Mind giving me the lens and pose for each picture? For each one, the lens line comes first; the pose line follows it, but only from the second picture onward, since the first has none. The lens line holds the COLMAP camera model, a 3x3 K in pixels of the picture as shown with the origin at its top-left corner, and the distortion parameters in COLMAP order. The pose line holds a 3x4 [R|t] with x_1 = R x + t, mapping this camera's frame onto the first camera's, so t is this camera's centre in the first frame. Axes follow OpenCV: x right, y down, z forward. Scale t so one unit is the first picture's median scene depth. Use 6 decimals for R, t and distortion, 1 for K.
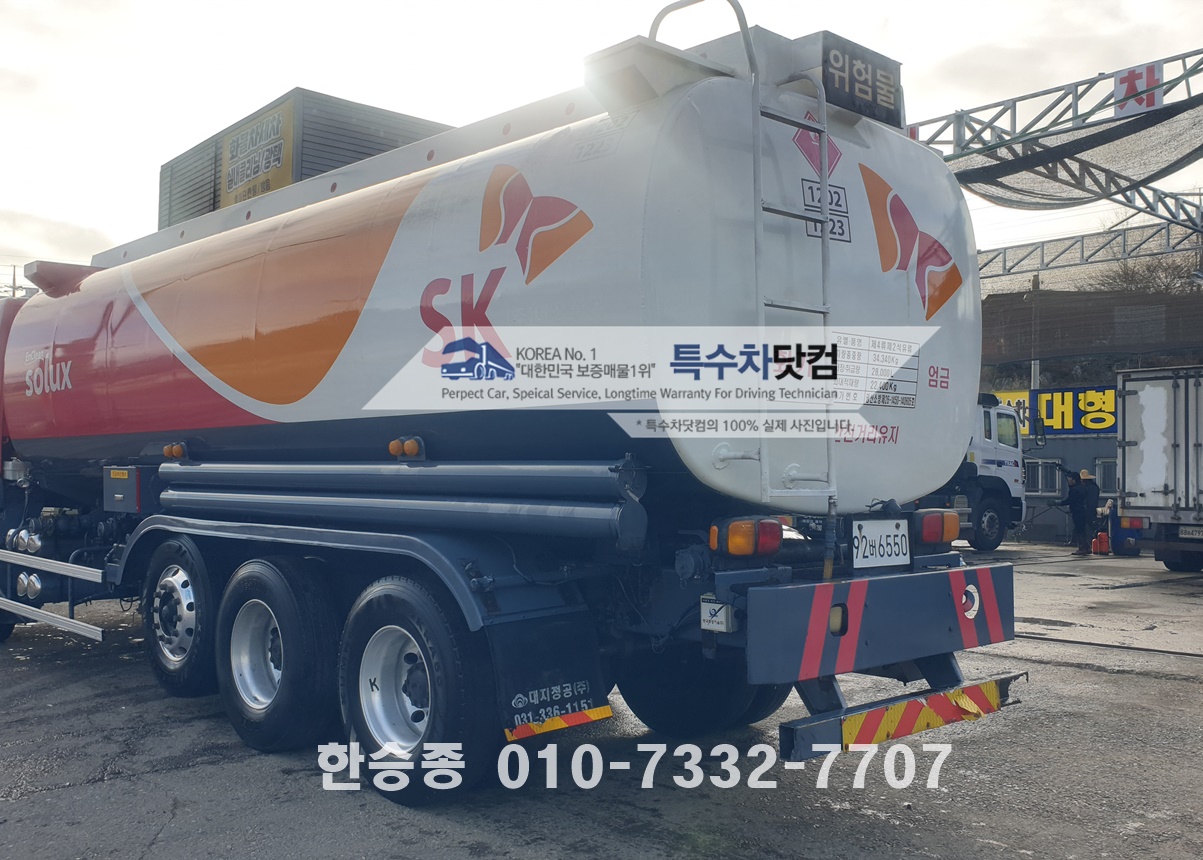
lens RADIAL K [[1200.9, 0, 616.9], [0, 1200.9, 430.7], [0, 0, 1]] dist [0.107028, -0.171470]
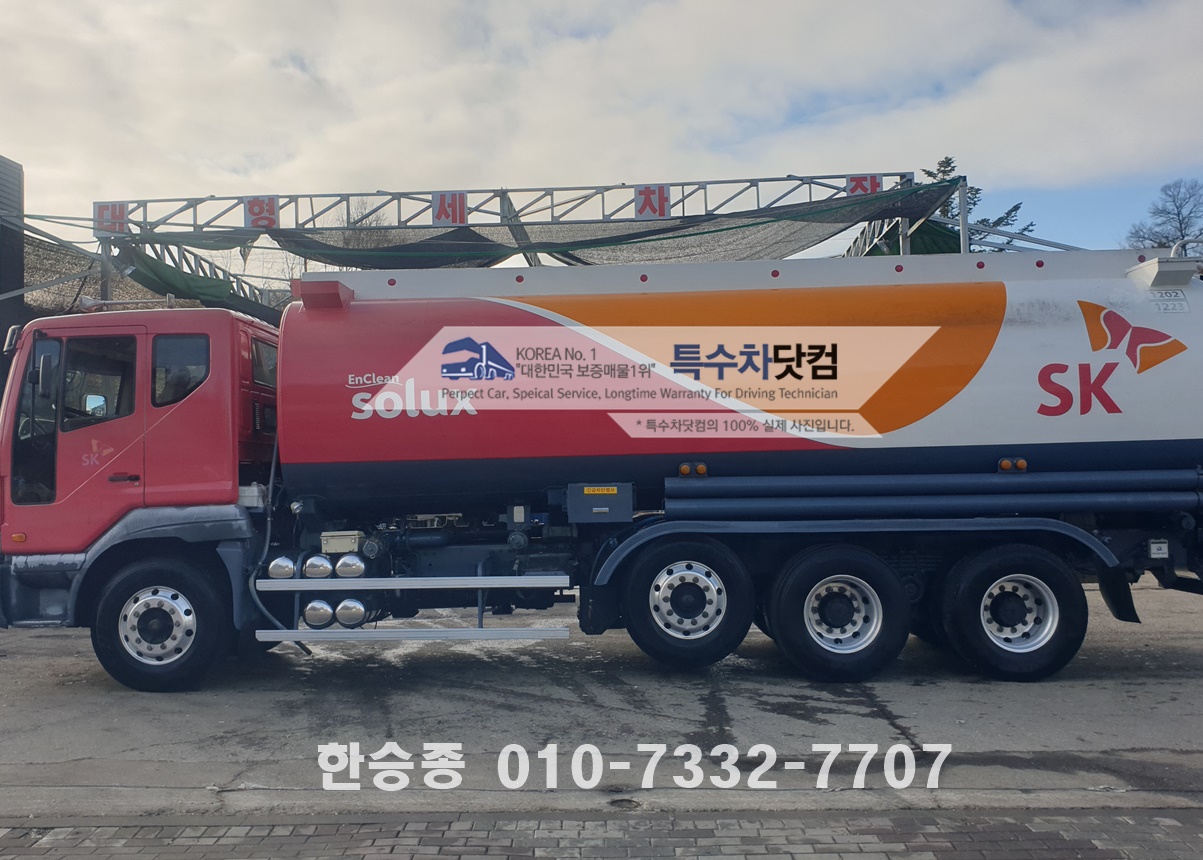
lens RADIAL K [[1229.3, 0, 601.5], [0, 1229.3, 430.0], [0, 0, 1]] dist [0.106724, -0.316083]
pose [[0.684168, 0.010786, 0.729245, -0.636071], [-0.001222, 0.999906, -0.013643, -0.003305], [-0.729324, 0.008443, 0.684117, 0.094760]]
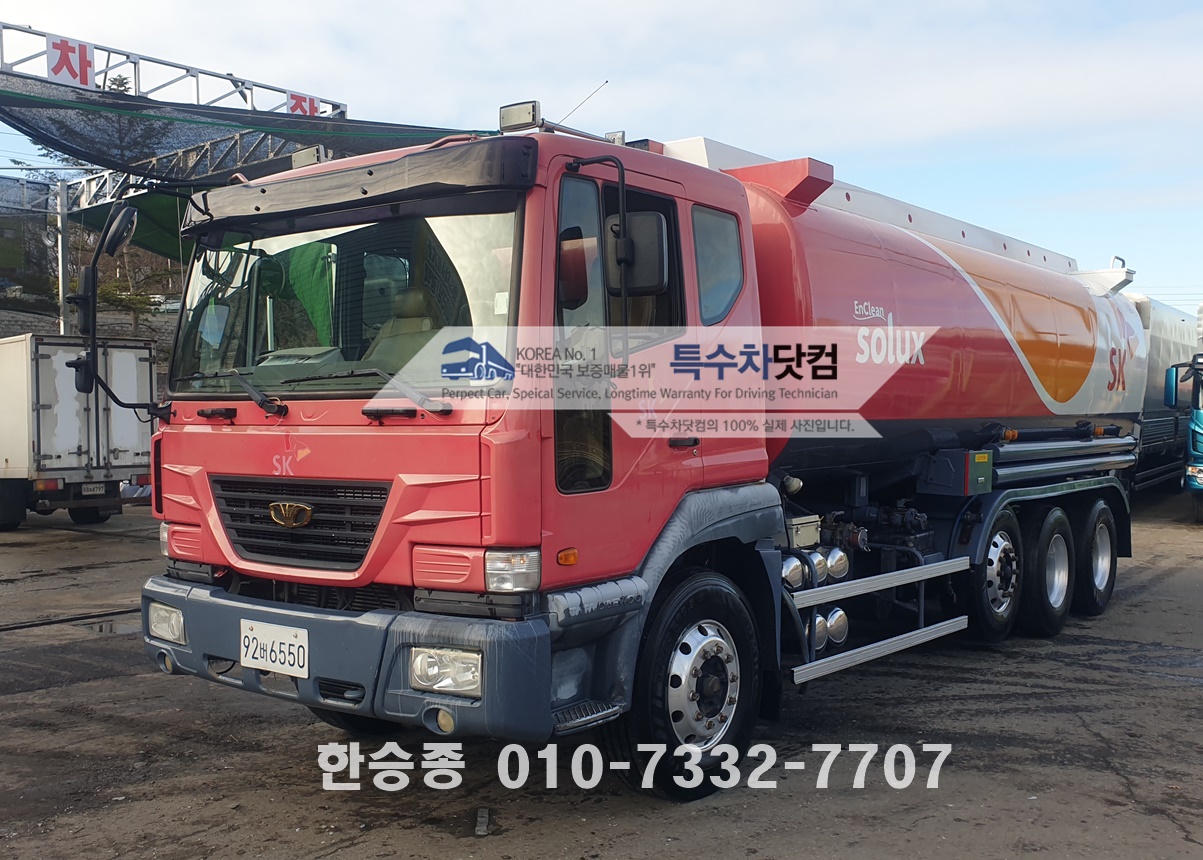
lens RADIAL K [[1200.9, 0, 616.9], [0, 1200.9, 430.7], [0, 0, 1]] dist [0.107028, -0.171470]
pose [[-0.181311, -0.015011, 0.983311, -0.684052], [-0.031143, 0.999470, 0.009515, 0.006333], [-0.982933, -0.028898, -0.181682, 0.741105]]
